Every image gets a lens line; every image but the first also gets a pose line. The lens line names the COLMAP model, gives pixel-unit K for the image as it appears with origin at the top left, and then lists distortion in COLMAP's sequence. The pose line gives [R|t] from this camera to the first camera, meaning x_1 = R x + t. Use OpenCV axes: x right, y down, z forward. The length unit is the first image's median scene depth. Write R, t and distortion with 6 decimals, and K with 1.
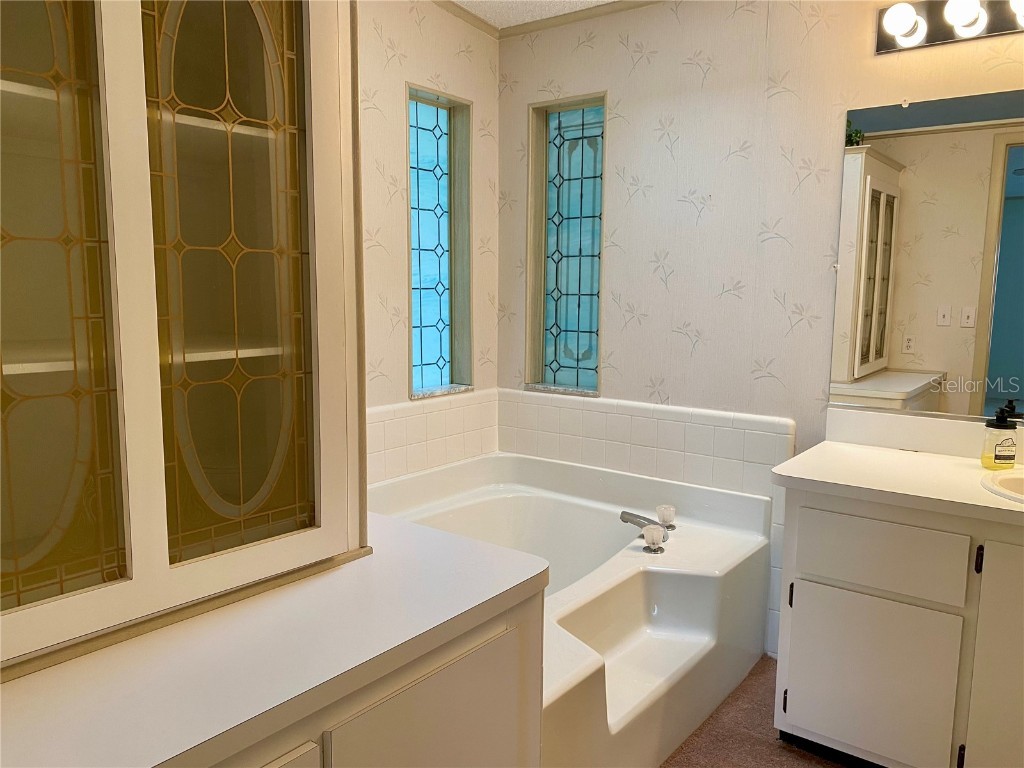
lens RADIAL K [[772.5, 0, 523.0], [0, 772.5, 397.0], [0, 0, 1]] dist [0.081709, -0.118949]
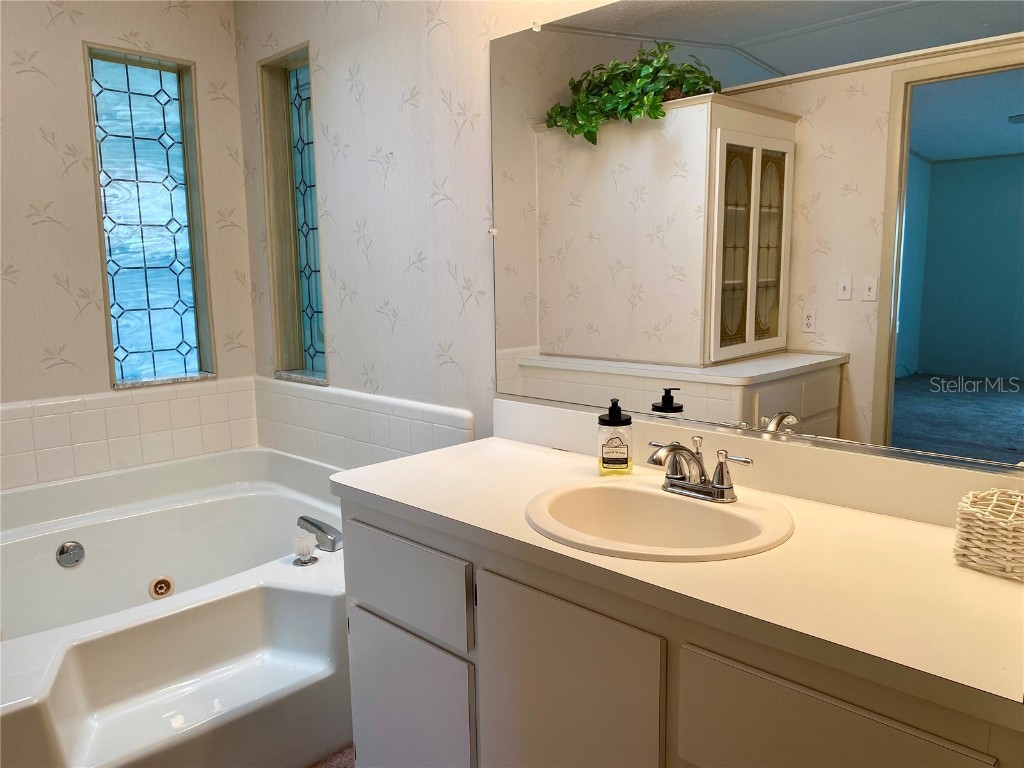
lens RADIAL K [[790.7, 0, 512.0], [0, 790.7, 384.0], [0, 0, 1]] dist [0.072355, -0.114536]
pose [[0.991502, -0.004490, -0.130014, 0.411064], [0.004858, 0.999985, 0.002511, -0.003122], [0.130000, -0.003122, 0.991509, 0.117139]]
